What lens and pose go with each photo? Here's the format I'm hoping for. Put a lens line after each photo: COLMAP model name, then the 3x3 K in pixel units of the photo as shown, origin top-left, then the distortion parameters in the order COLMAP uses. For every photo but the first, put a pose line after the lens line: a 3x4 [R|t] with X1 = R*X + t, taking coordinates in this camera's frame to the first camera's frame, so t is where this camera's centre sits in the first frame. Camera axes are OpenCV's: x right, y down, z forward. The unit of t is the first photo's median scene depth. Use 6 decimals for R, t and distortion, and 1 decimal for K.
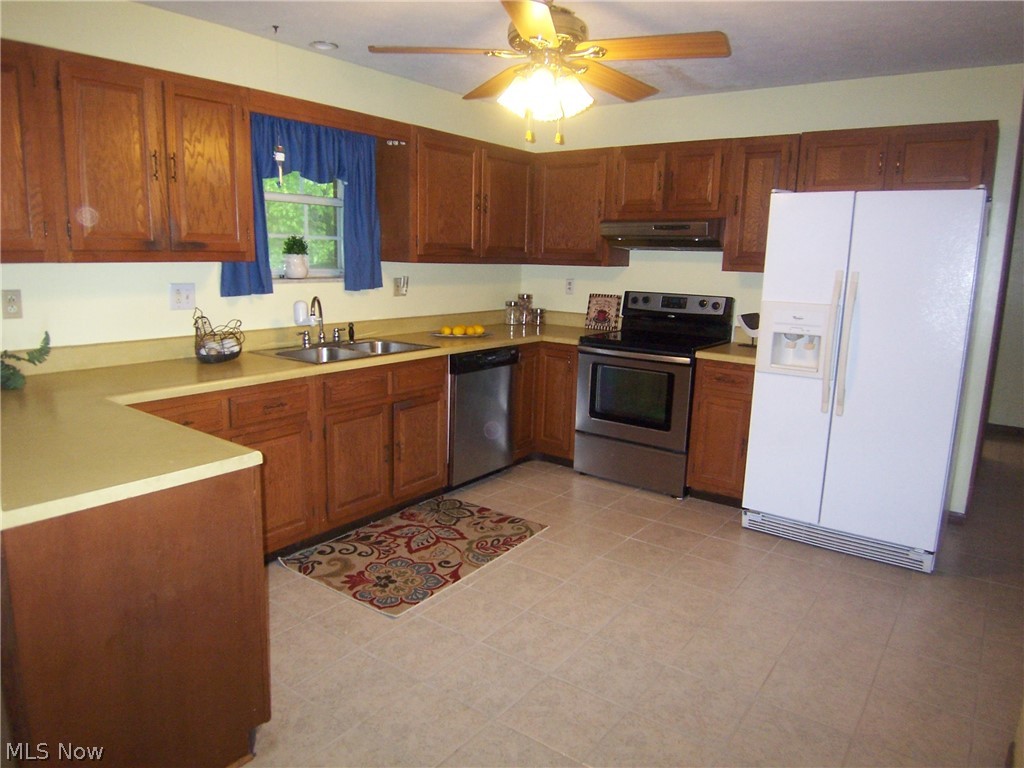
lens RADIAL K [[684.0, 0, 491.2], [0, 684.0, 382.8], [0, 0, 1]] dist [-0.014406, -0.036332]
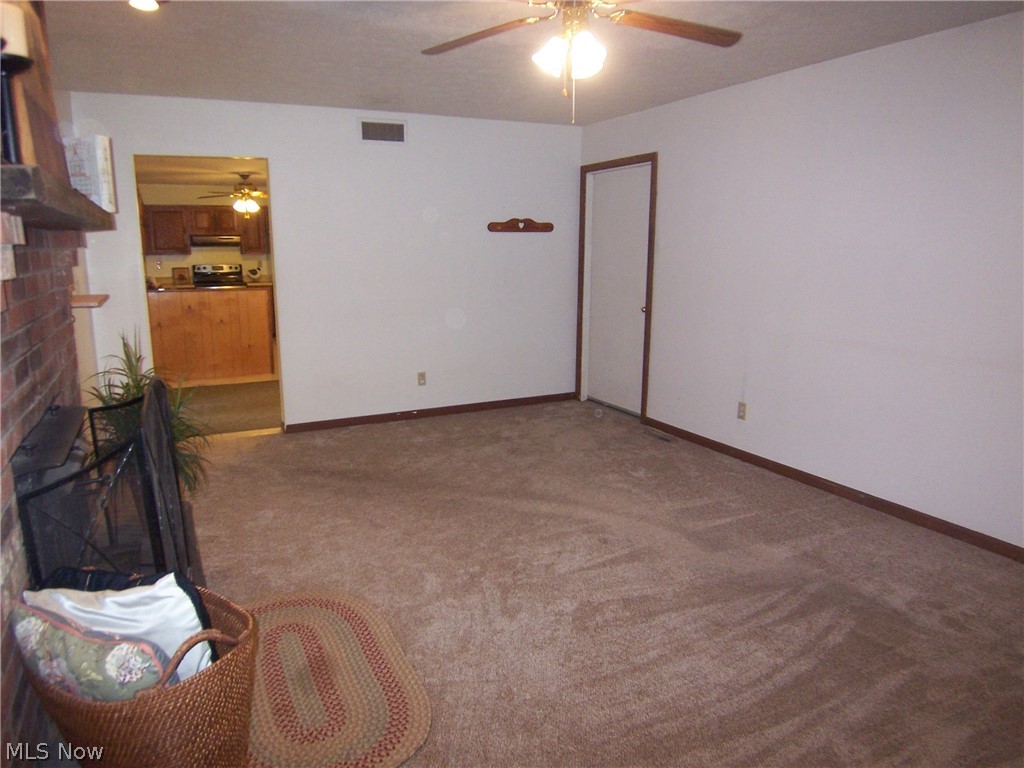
lens RADIAL K [[684.0, 0, 511.3], [0, 684.0, 382.3], [0, 0, 1]] dist [-0.014406, -0.036332]
pose [[0.417446, -0.198520, 0.886752, -1.119769], [0.184091, 0.974085, 0.131409, 0.112709], [-0.889859, 0.108387, 0.443174, -0.713179]]
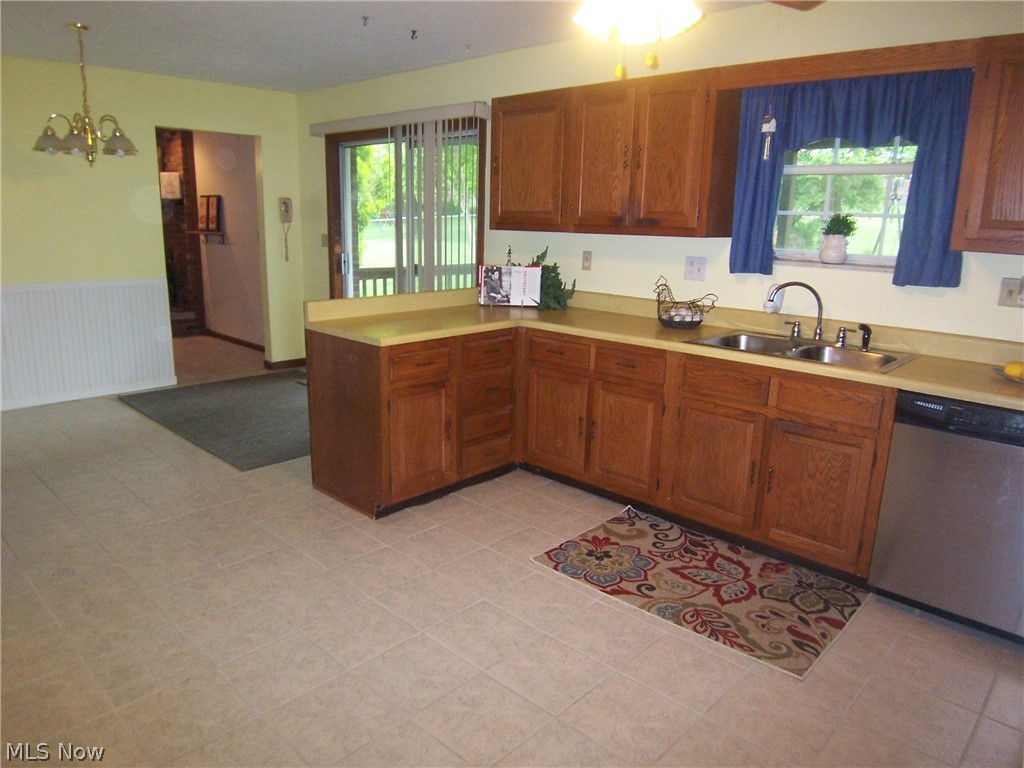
lens RADIAL K [[684.0, 0, 503.5], [0, 684.0, 383.0], [0, 0, 1]] dist [-0.014406, -0.036332]
pose [[-0.110861, 0.206595, -0.972126, 0.701275], [-0.210848, 0.950999, 0.226150, -0.131087], [0.971212, 0.230042, -0.061869, 0.777970]]
